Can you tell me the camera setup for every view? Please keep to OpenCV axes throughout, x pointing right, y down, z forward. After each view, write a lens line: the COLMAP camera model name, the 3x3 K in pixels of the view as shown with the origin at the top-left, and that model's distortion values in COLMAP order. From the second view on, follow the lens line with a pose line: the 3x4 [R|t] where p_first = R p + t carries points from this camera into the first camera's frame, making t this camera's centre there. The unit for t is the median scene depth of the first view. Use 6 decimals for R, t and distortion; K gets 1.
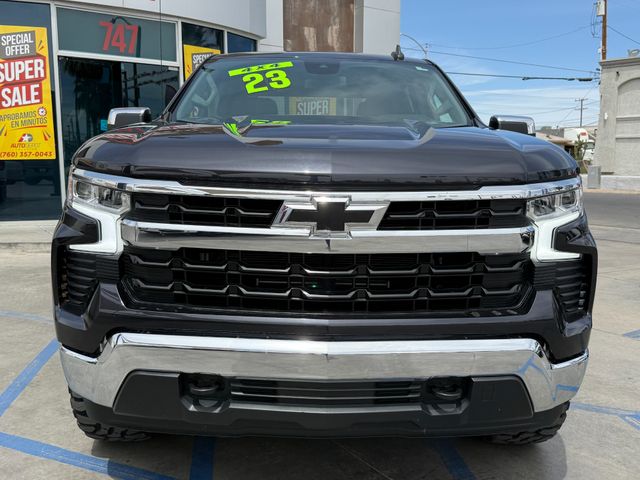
lens RADIAL K [[599.2, 0, 314.2], [0, 599.2, 246.7], [0, 0, 1]] dist [0.023964, 0.000000]
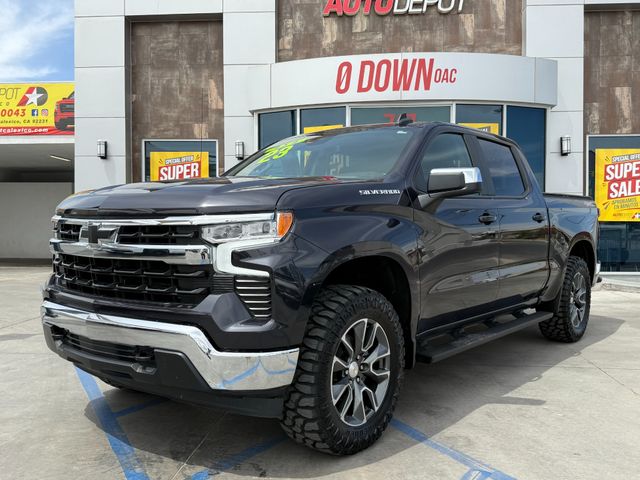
lens RADIAL K [[599.2, 0, 318.9], [0, 599.2, 243.2], [0, 0, 1]] dist [0.023964, 0.000000]
pose [[0.773634, 0.009732, -0.633558, 0.323635], [-0.092984, 0.990801, -0.098323, 0.016365], [0.626773, 0.134977, 0.767422, 0.026426]]
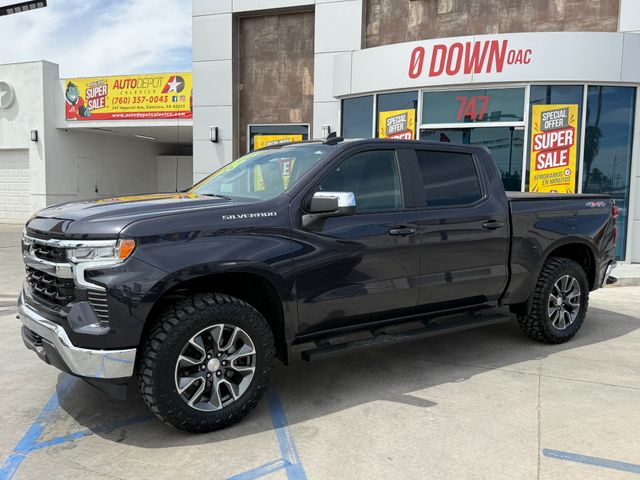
lens RADIAL K [[568.2, 0, 320.7], [0, 568.2, 244.9], [0, 0, 1]] dist [0.082049, -0.154895]
pose [[0.567979, 0.085151, -0.818626, 0.490268], [-0.138989, 0.990272, 0.006572, -0.045998], [0.811223, 0.110047, 0.574289, 0.142185]]
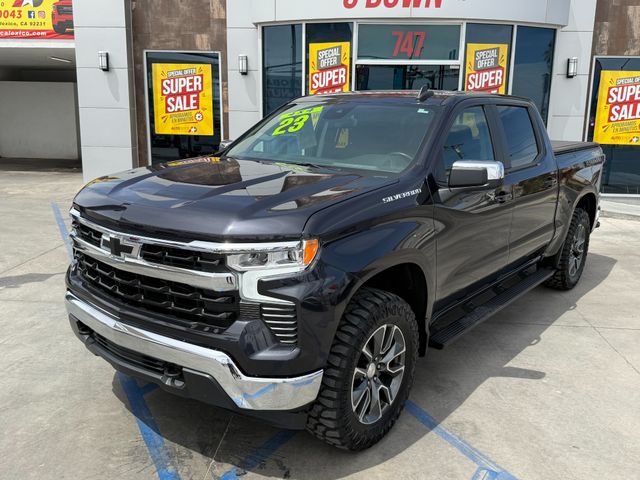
lens RADIAL K [[568.2, 0, 324.1], [0, 568.2, 246.1], [0, 0, 1]] dist [0.082049, -0.154895]
pose [[0.781832, 0.145431, -0.606290, 0.294779], [-0.107835, 0.989302, 0.098246, -0.055530], [0.614093, -0.011433, 0.789151, 0.025866]]
